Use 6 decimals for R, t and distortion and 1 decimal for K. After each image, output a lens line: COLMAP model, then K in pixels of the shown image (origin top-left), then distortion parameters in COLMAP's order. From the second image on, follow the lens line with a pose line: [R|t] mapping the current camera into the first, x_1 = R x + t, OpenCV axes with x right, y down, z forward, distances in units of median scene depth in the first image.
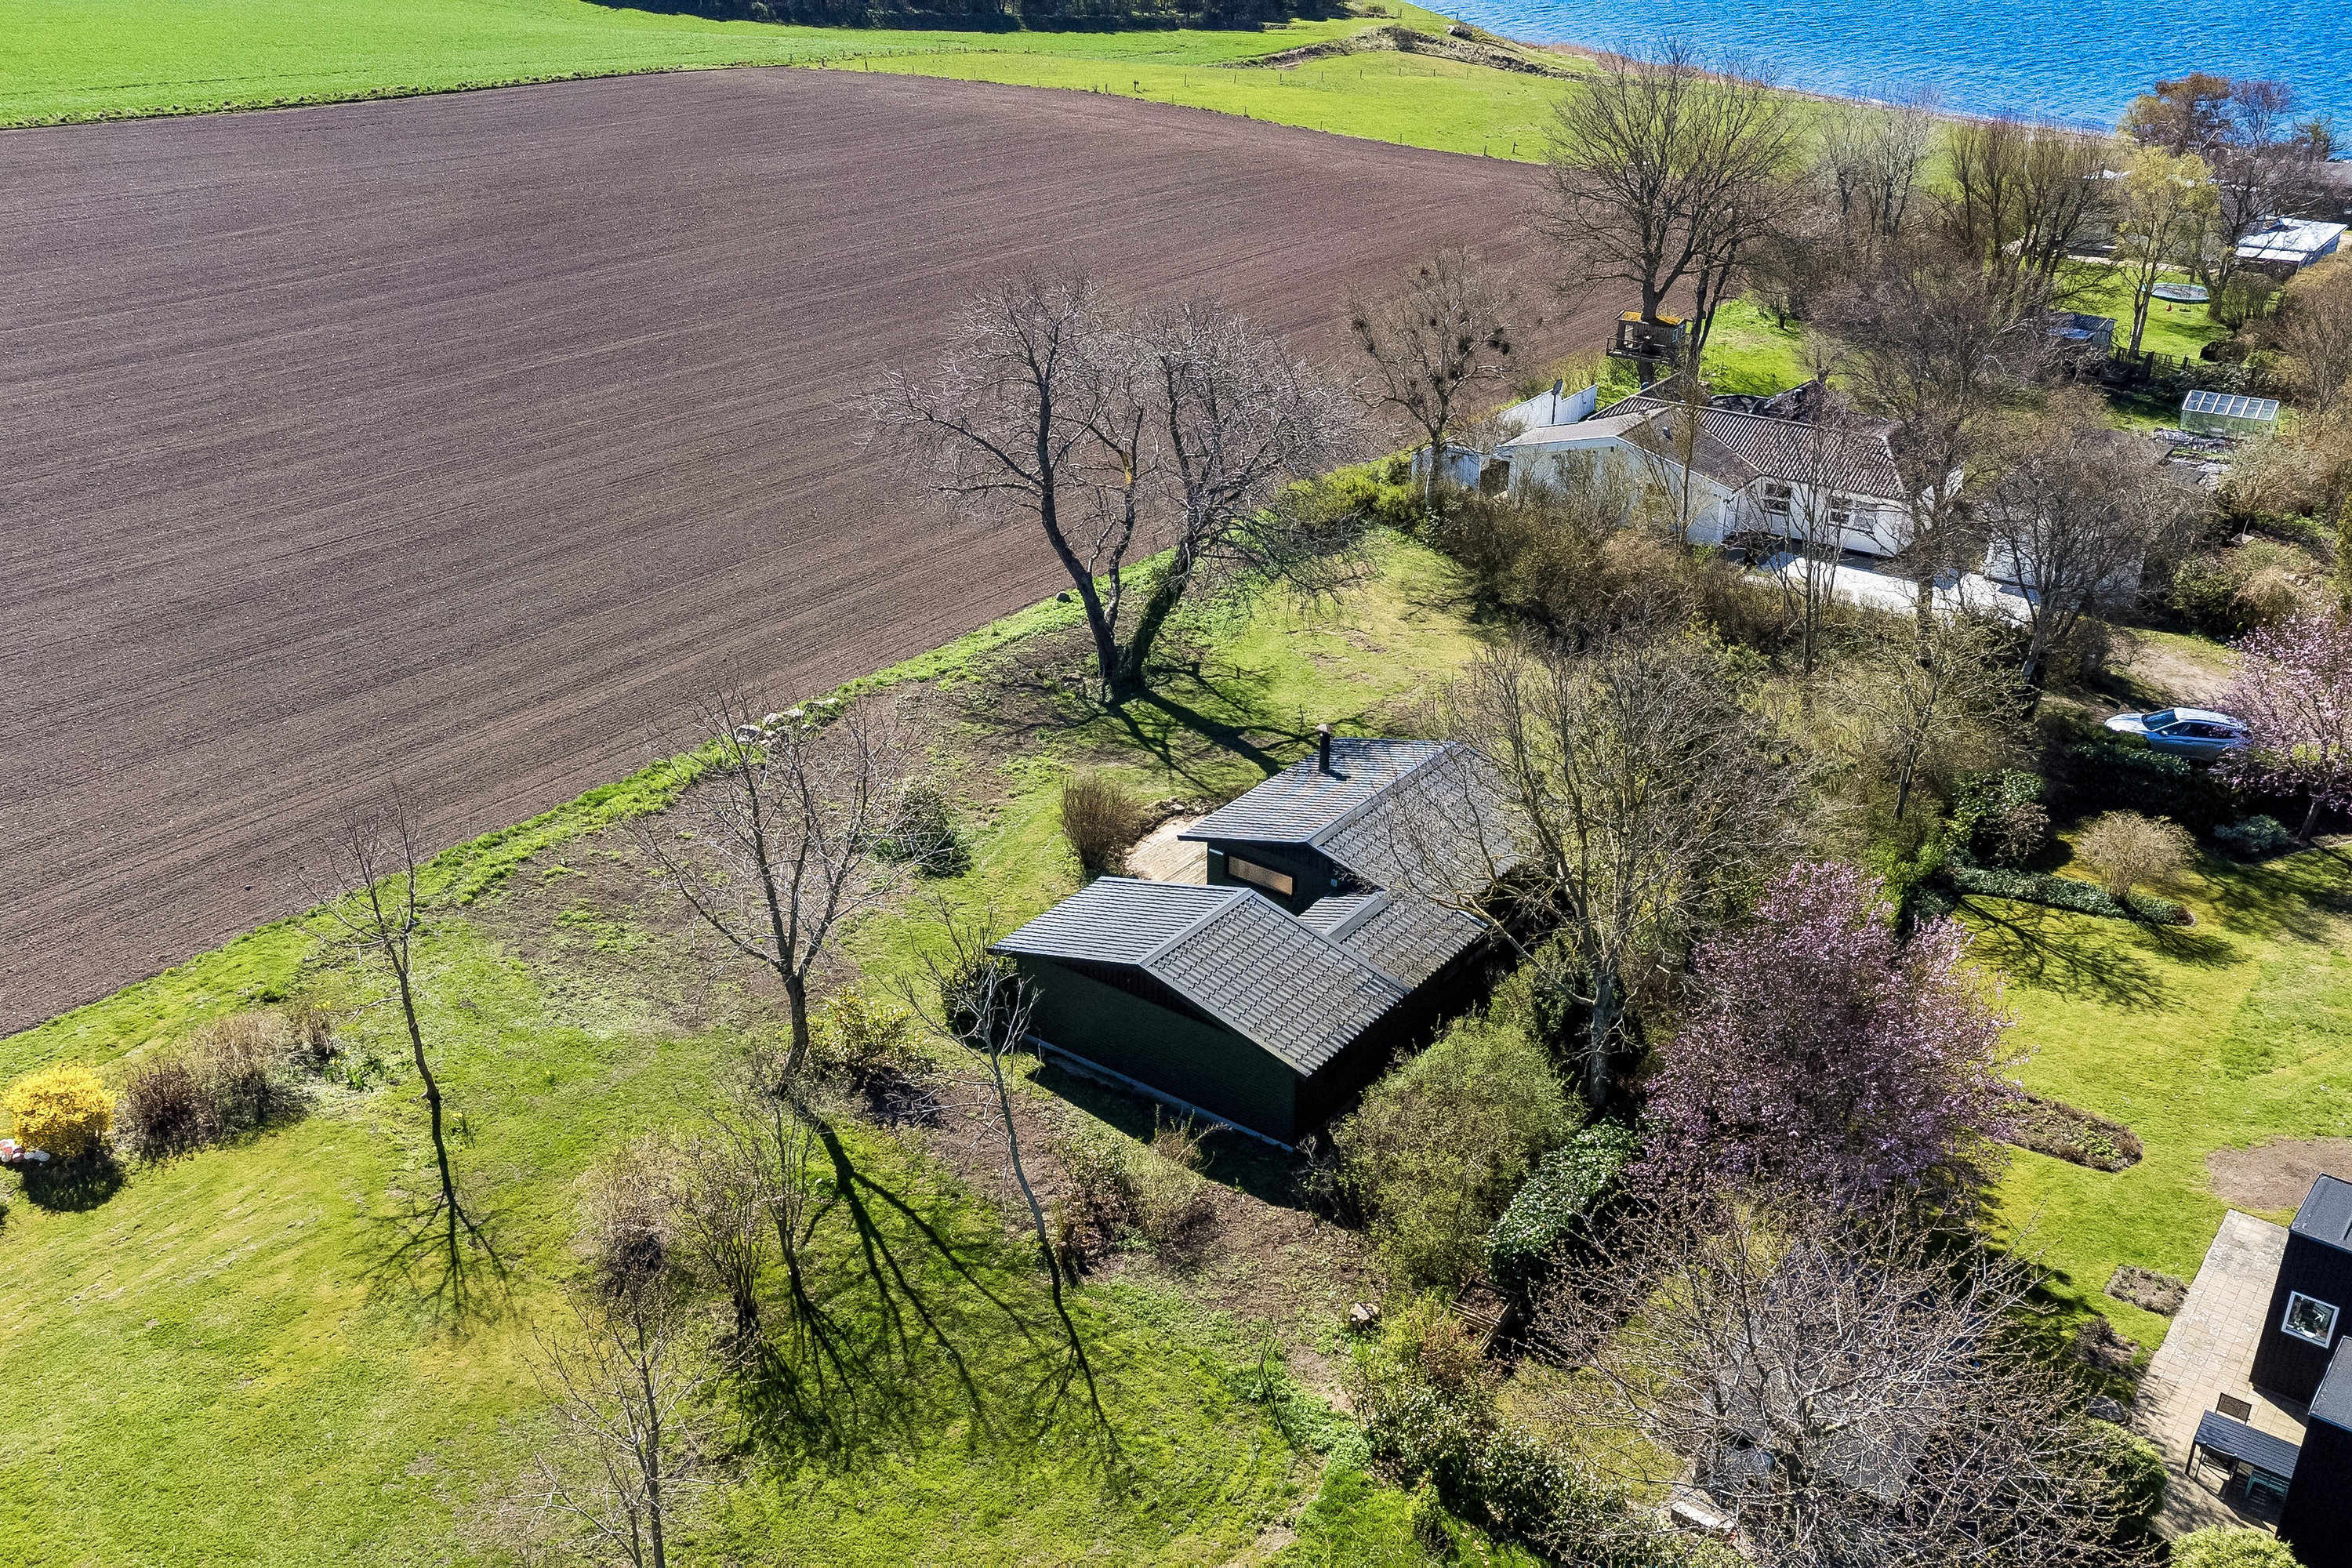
lens RADIAL K [[2139.1, 0, 1176.0], [0, 2139.1, 784.0], [0, 0, 1]] dist [0.070101, -0.069009]
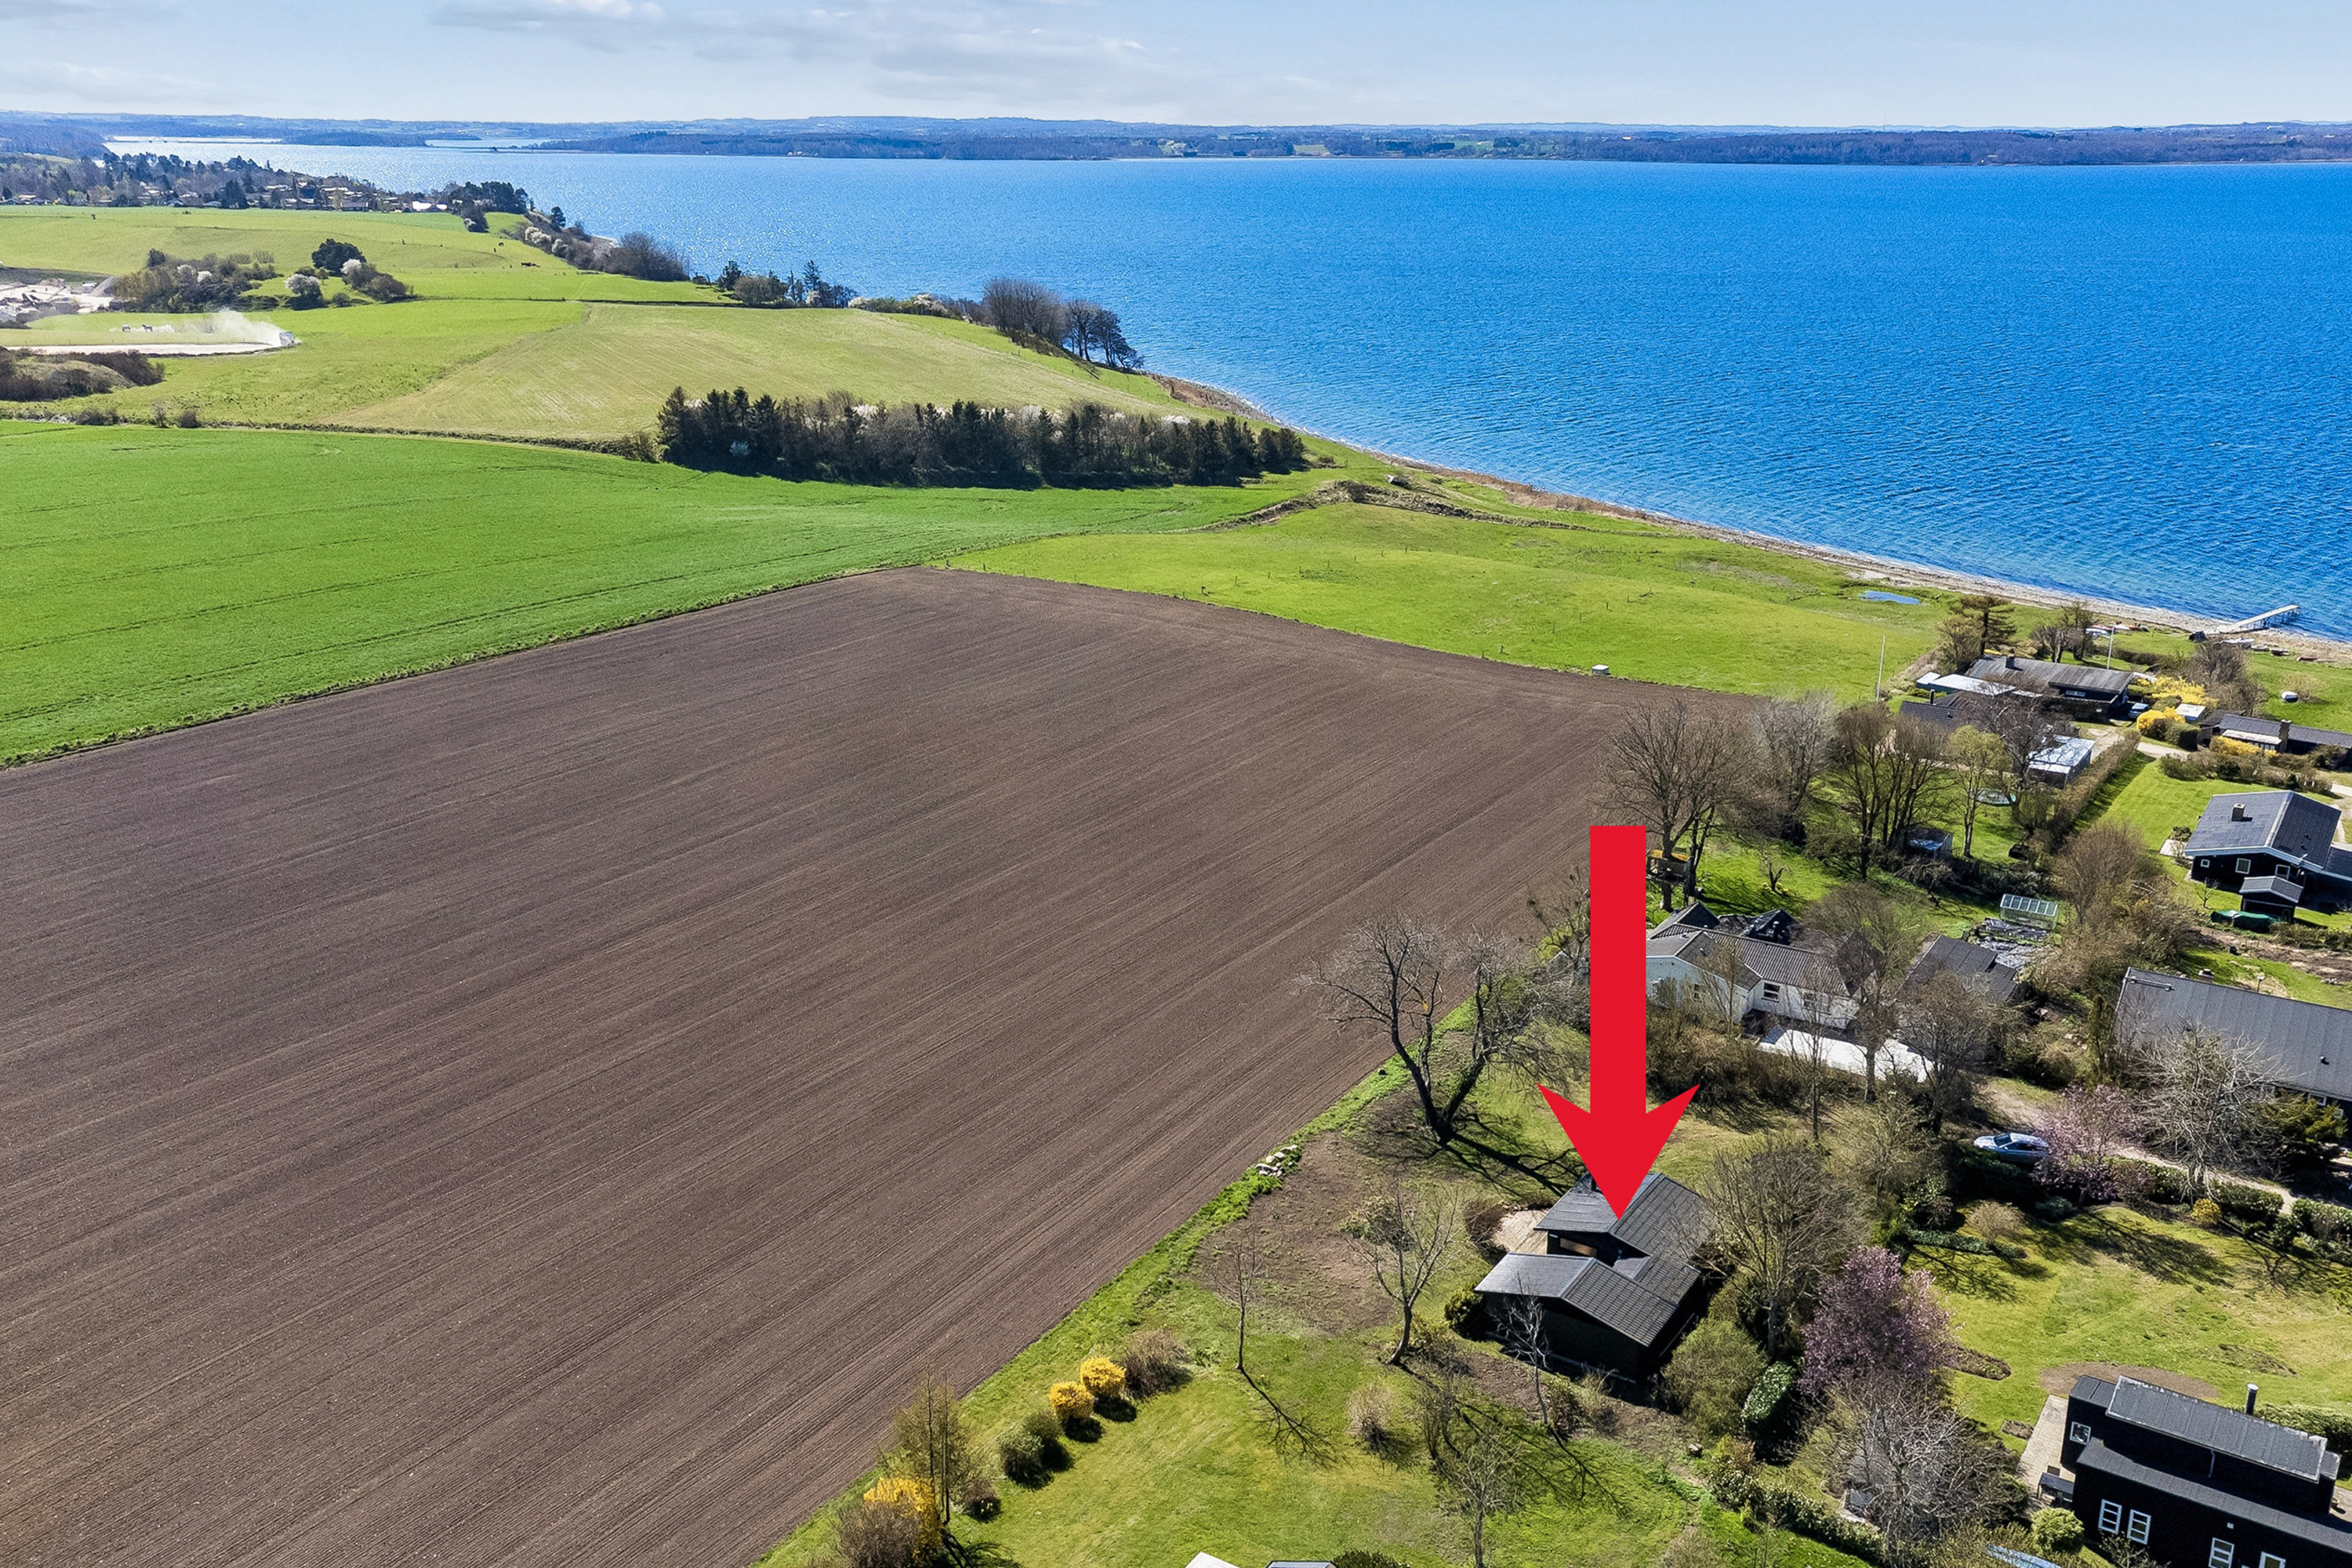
lens RADIAL K [[2106.2, 0, 1169.3], [0, 2106.2, 745.0], [0, 0, 1]] dist [0.075545, -0.115932]
pose [[0.998349, -0.017054, 0.054844, -0.418072], [0.025330, 0.987756, -0.153937, -0.119123], [-0.051548, 0.155072, 0.986557, -0.964513]]
